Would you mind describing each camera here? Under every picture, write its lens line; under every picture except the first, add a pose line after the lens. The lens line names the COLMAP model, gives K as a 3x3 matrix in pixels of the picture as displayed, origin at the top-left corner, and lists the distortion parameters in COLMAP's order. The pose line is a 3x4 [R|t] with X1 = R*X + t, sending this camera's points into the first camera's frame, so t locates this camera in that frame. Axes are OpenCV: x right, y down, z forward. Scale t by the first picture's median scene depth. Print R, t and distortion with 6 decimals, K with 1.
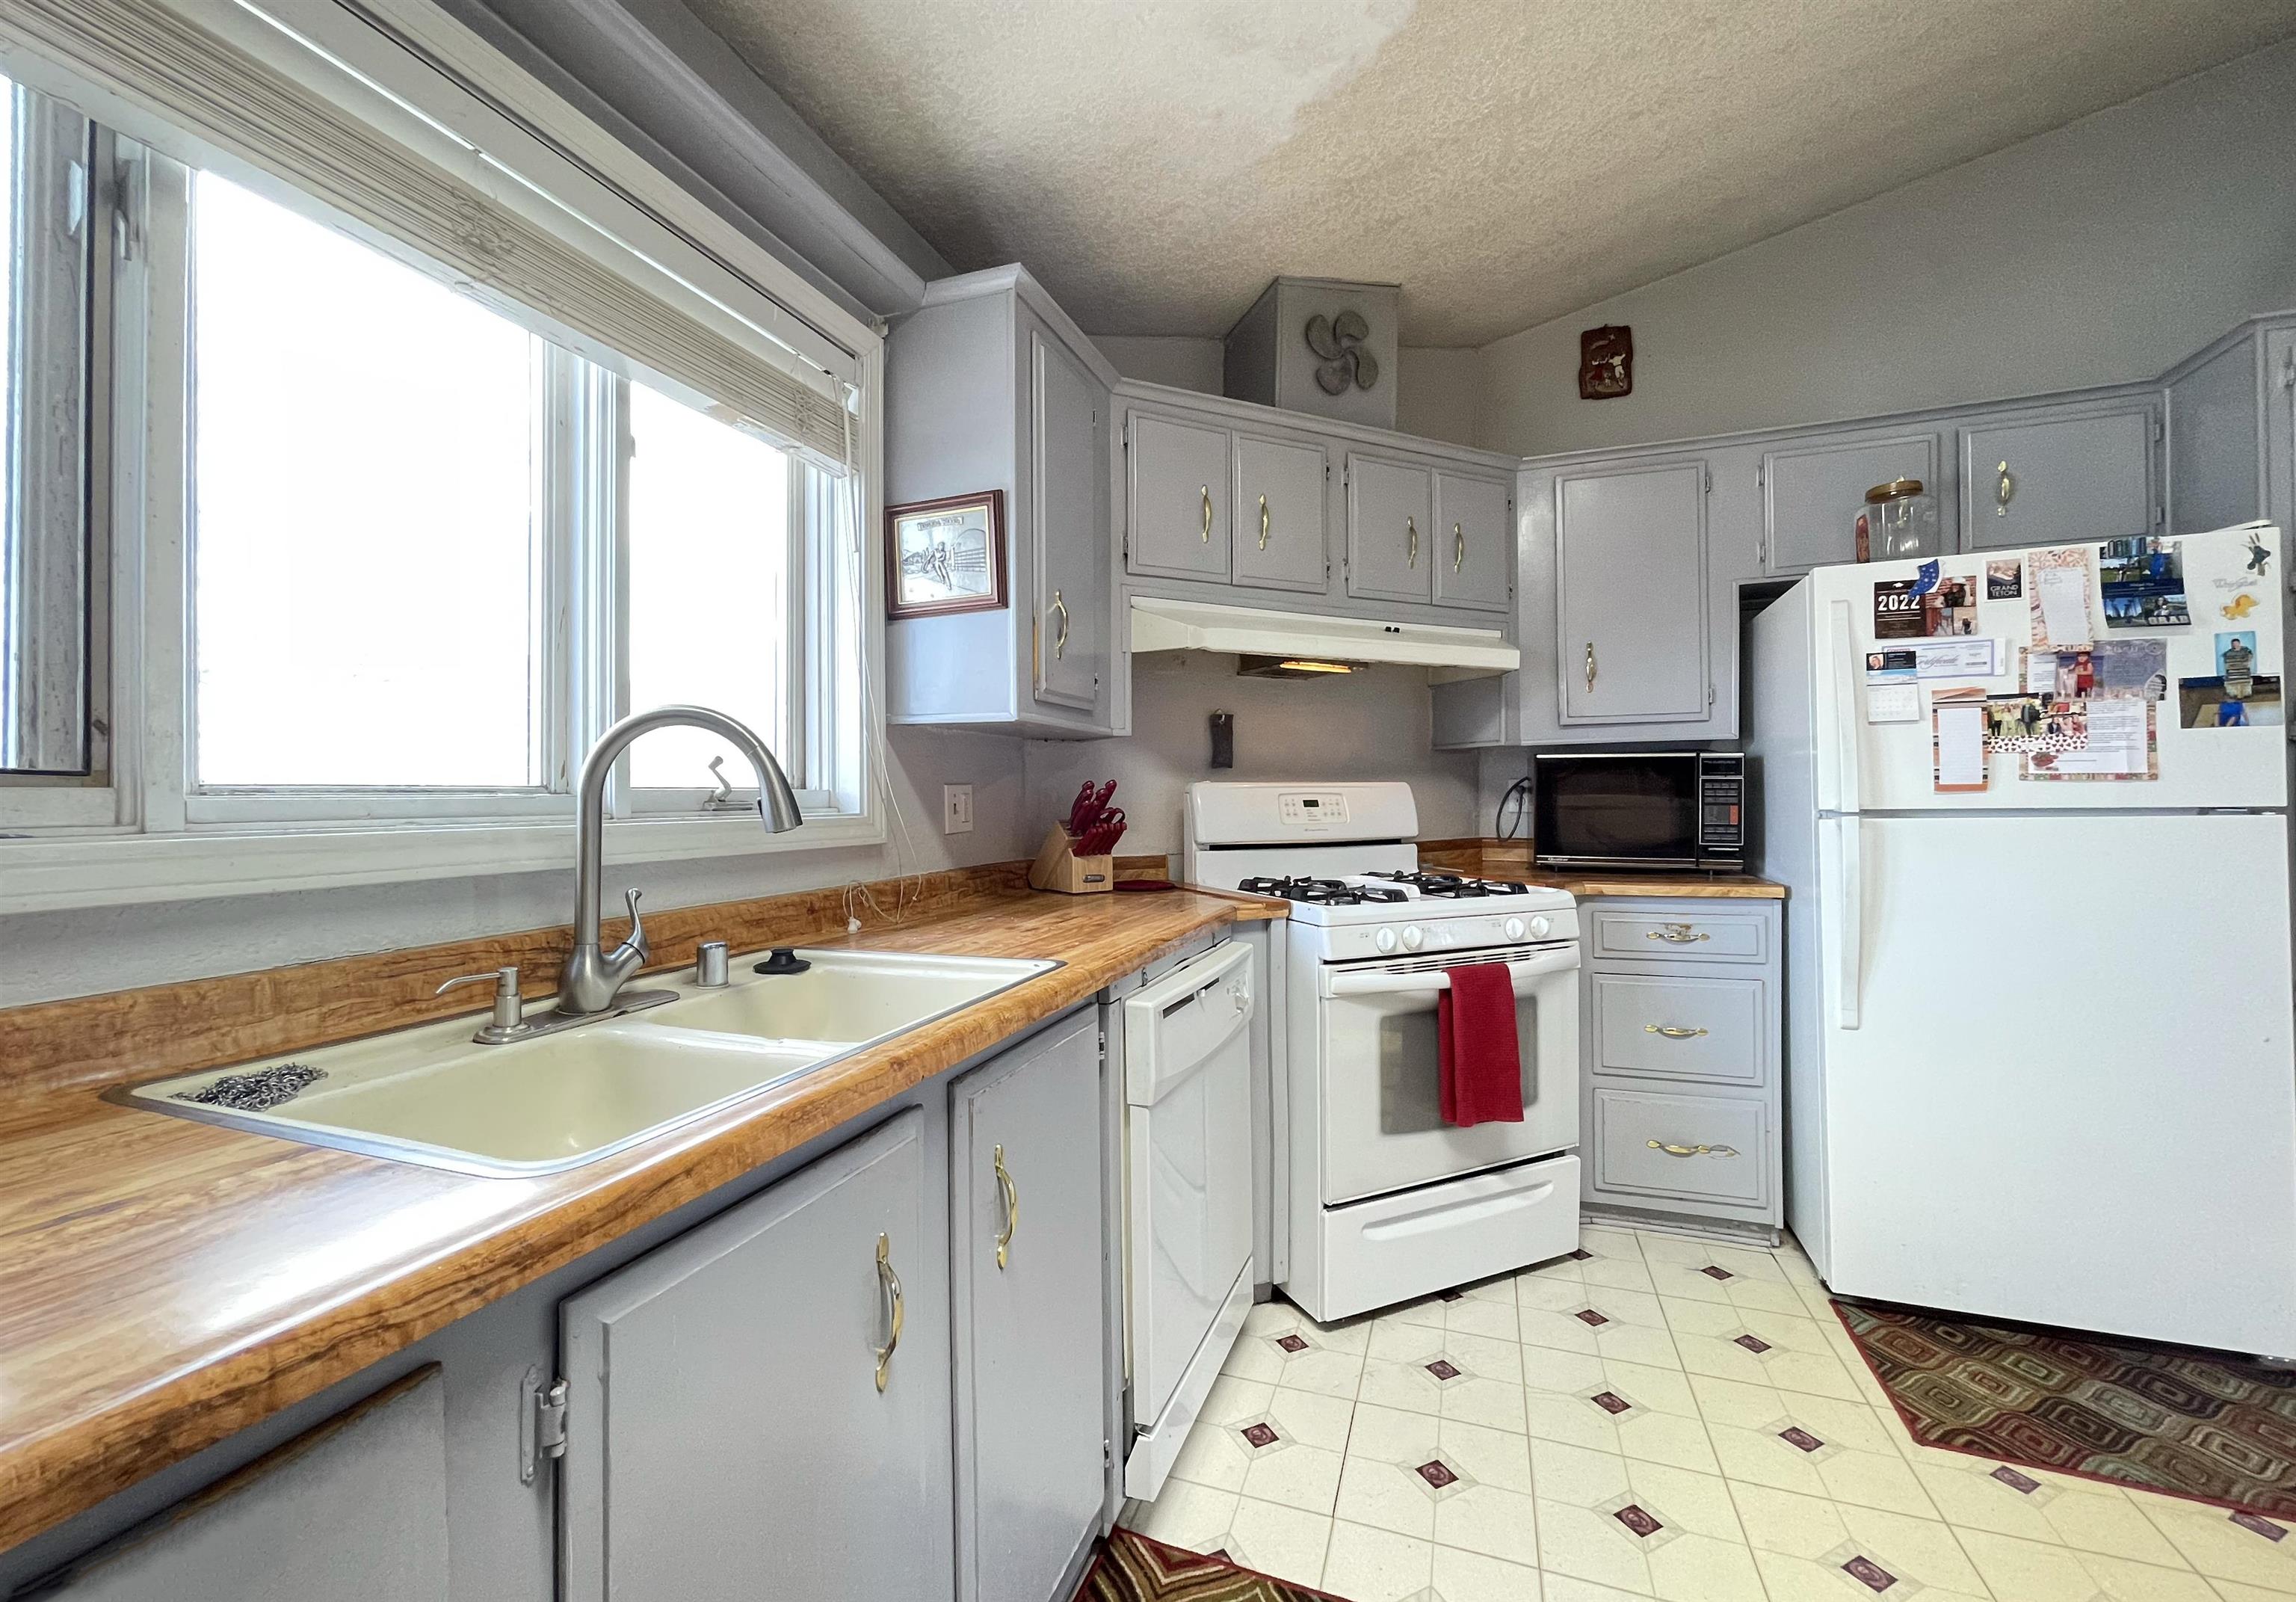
lens RADIAL K [[939.5, 0, 1146.2], [0, 939.5, 790.8], [0, 0, 1]] dist [-0.002338, -0.000010]
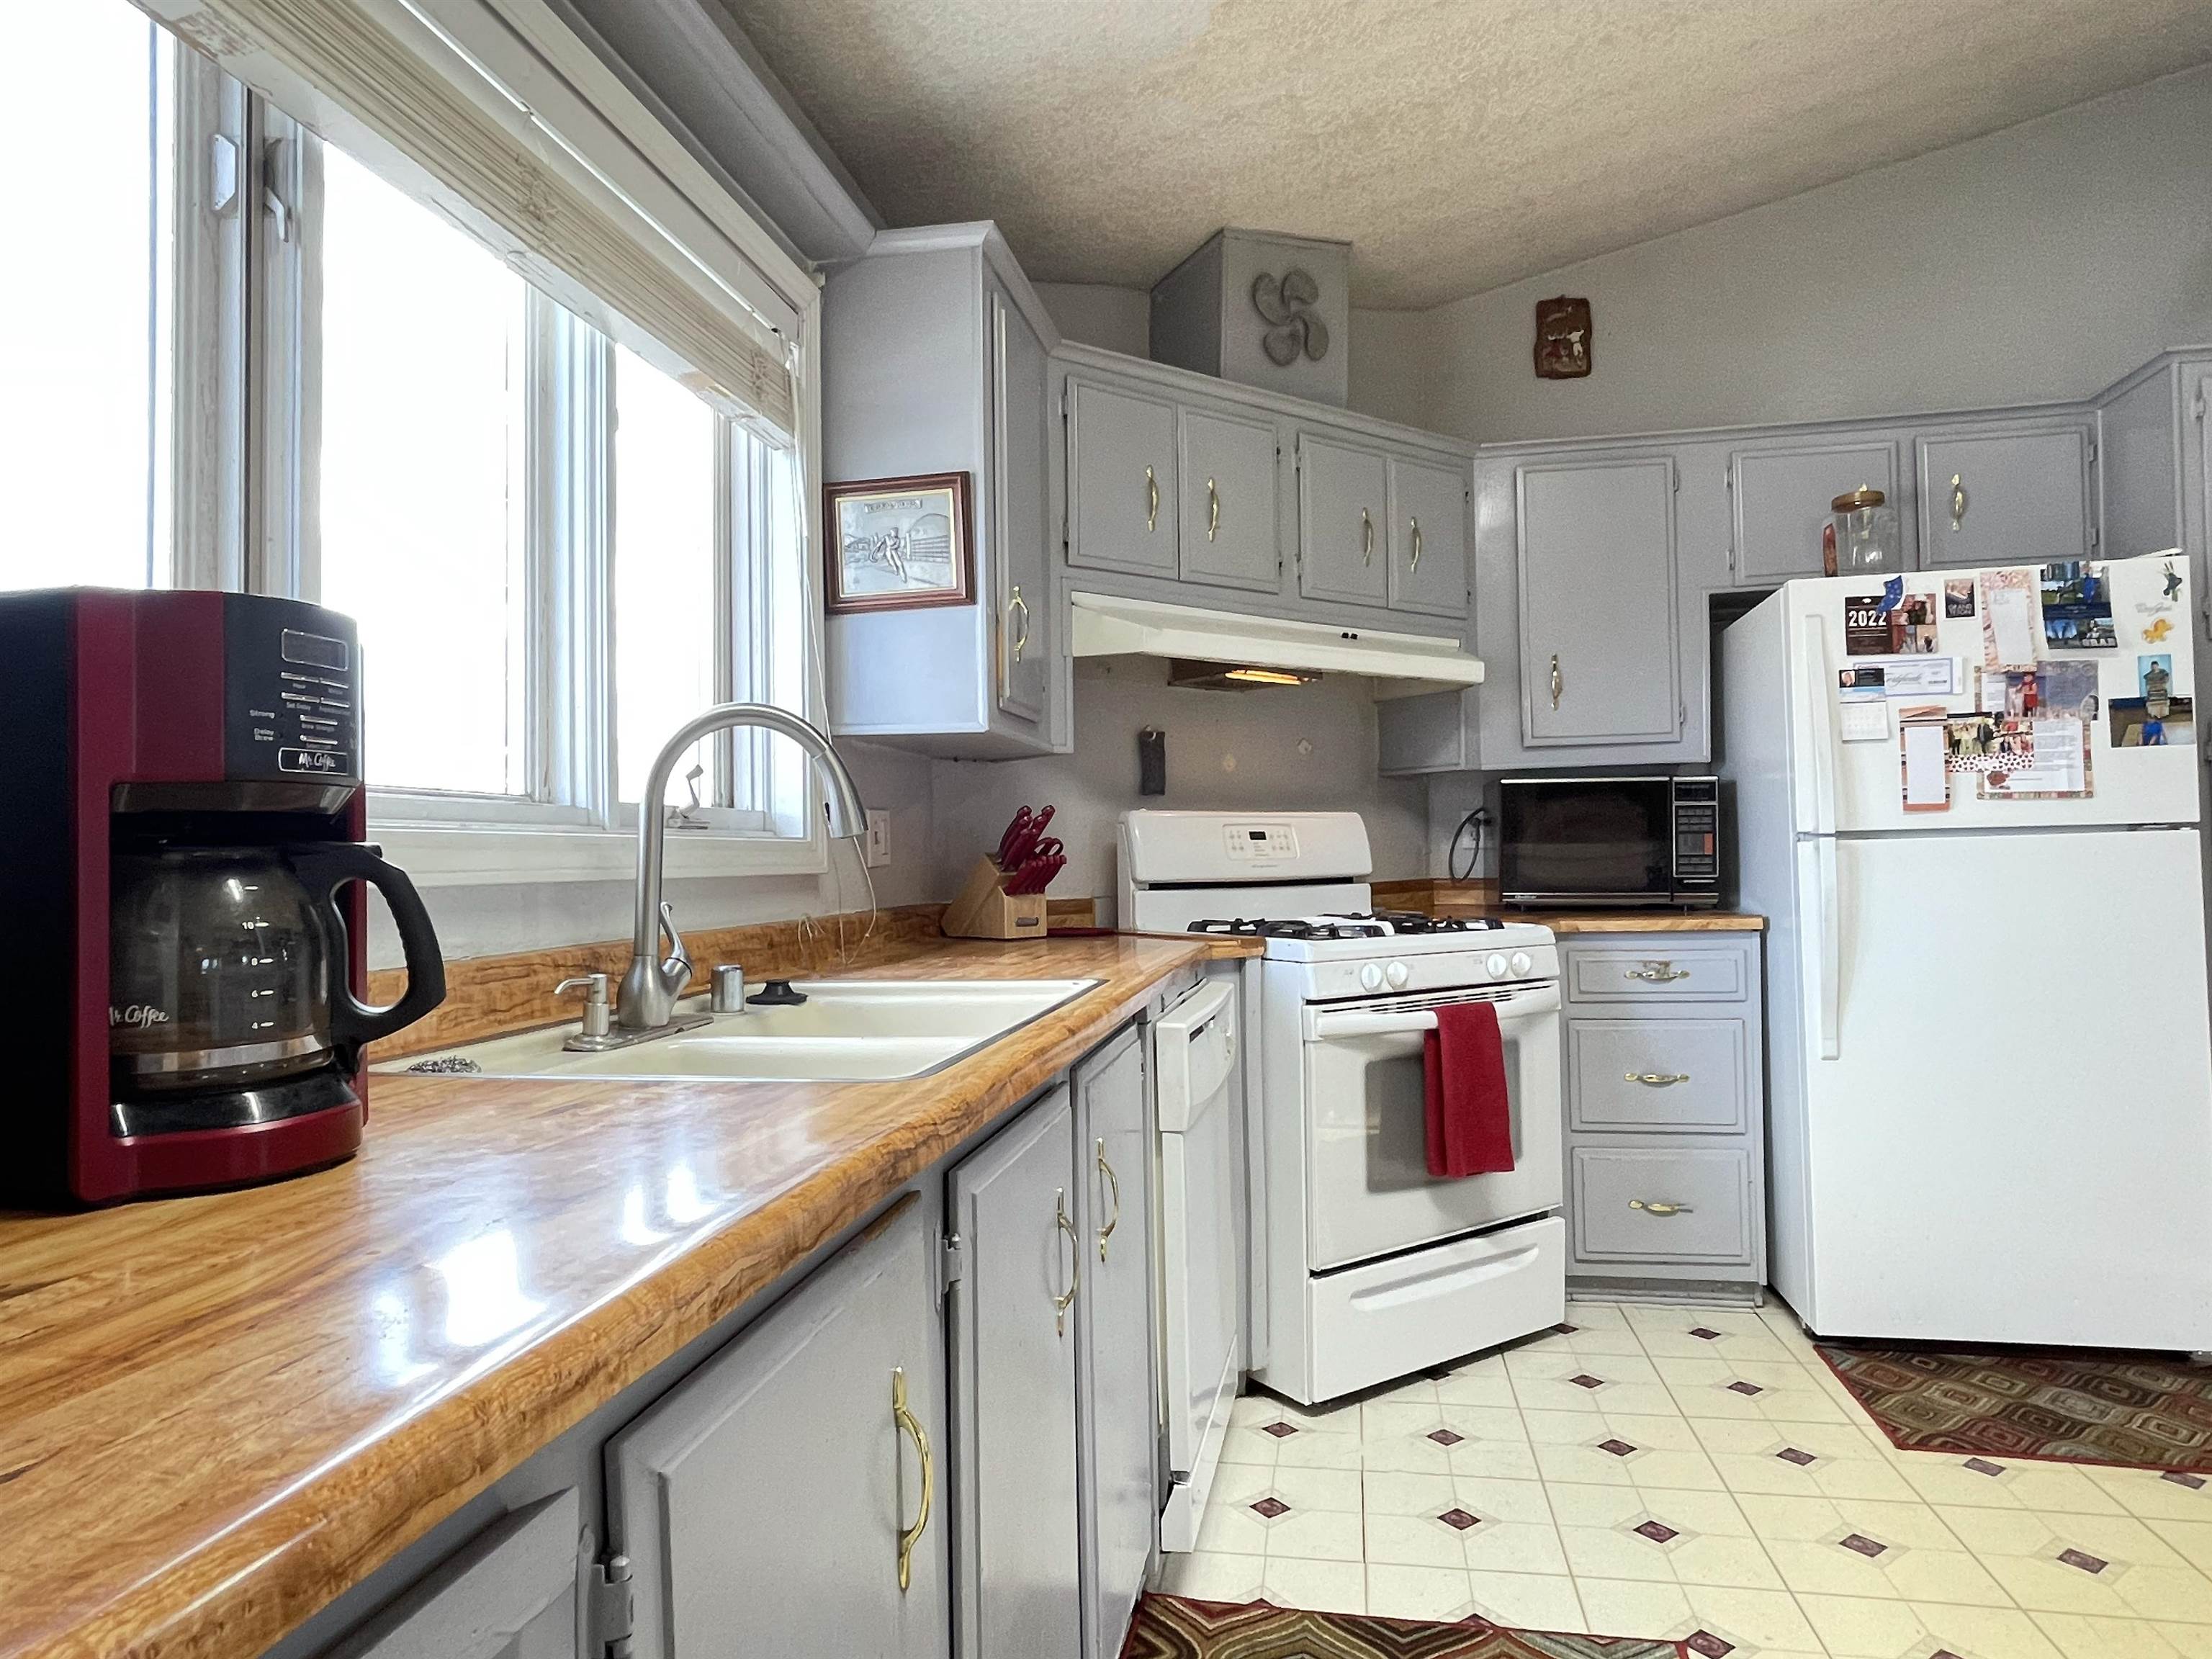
lens RADIAL K [[1347.4, 0, 1119.5], [0, 1347.4, 834.2], [0, 0, 1]] dist [0.001618, -0.002692]
pose [[0.984084, -0.005956, 0.177602, -0.233739], [0.008866, 0.999839, -0.015595, 0.042069], [-0.177480, 0.016922, 0.983979, -0.261901]]
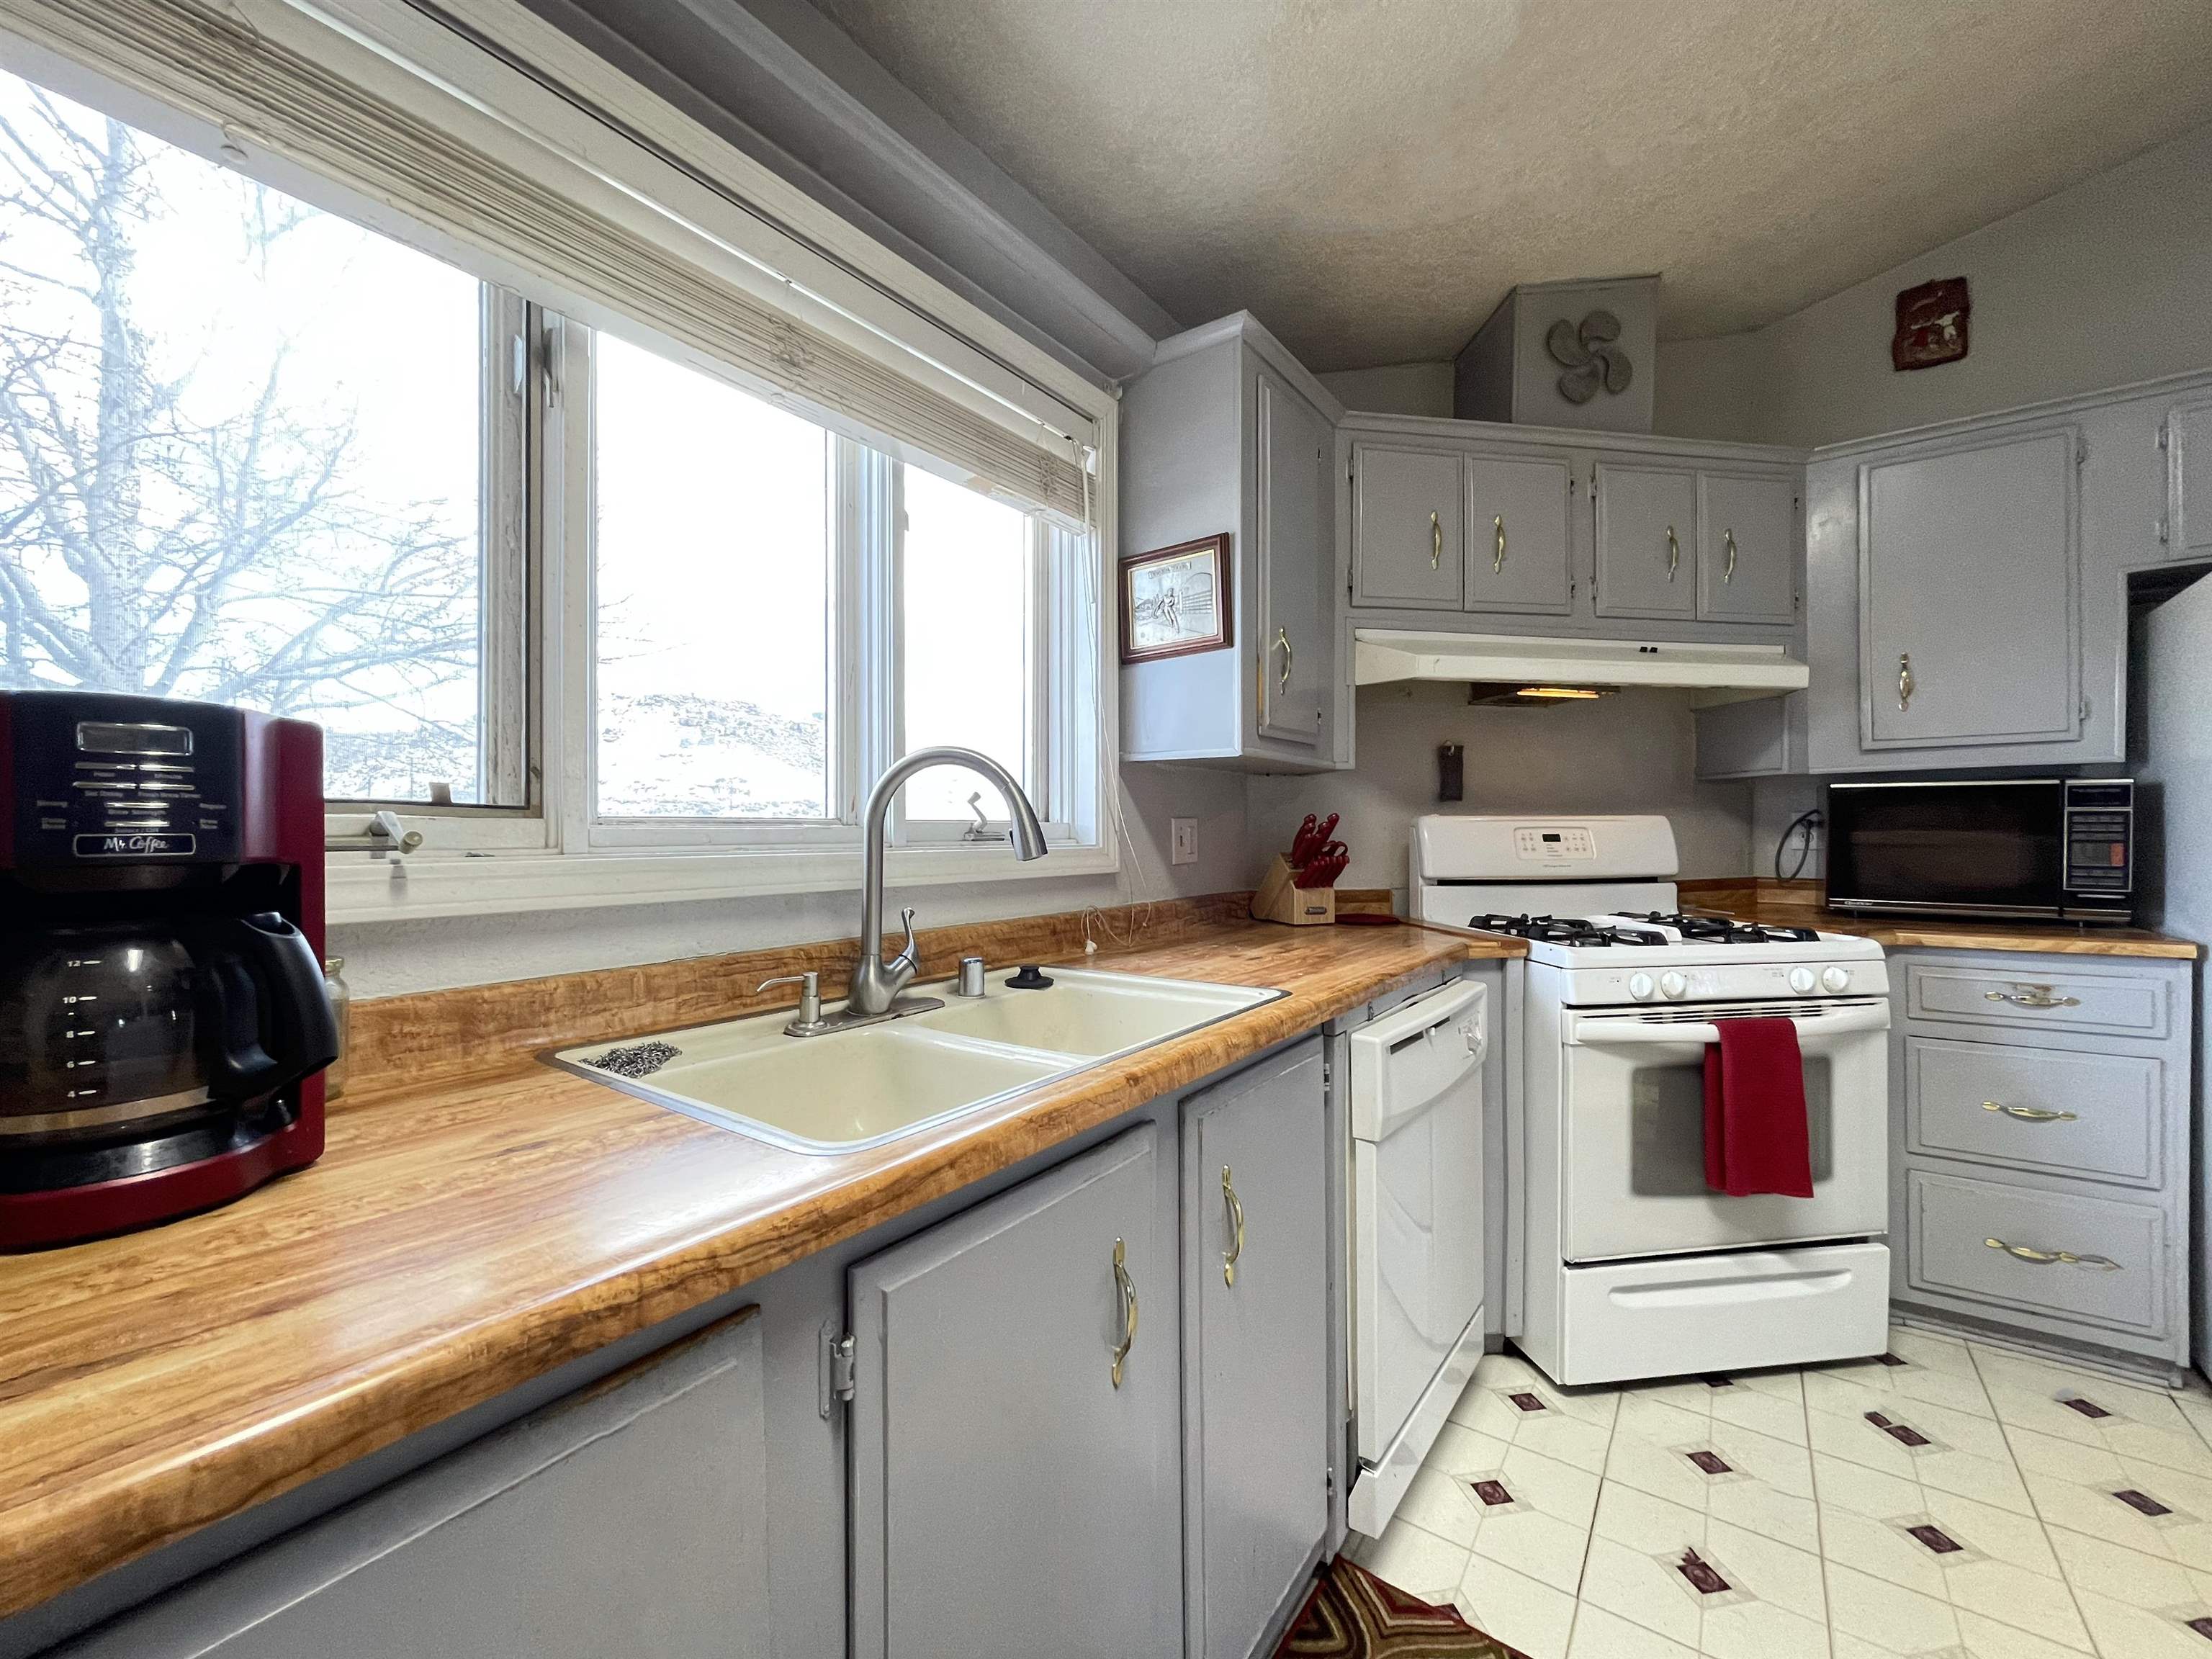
lens RADIAL K [[897.8, 0, 1112.9], [0, 897.8, 831.3], [0, 0, 1]] dist [-0.000025, 0.000301]
pose [[0.962628, 0.003948, -0.270797, -0.006257], [-0.002099, 0.999972, 0.007117, 0.001633], [0.270818, -0.006283, 0.962610, 0.010794]]
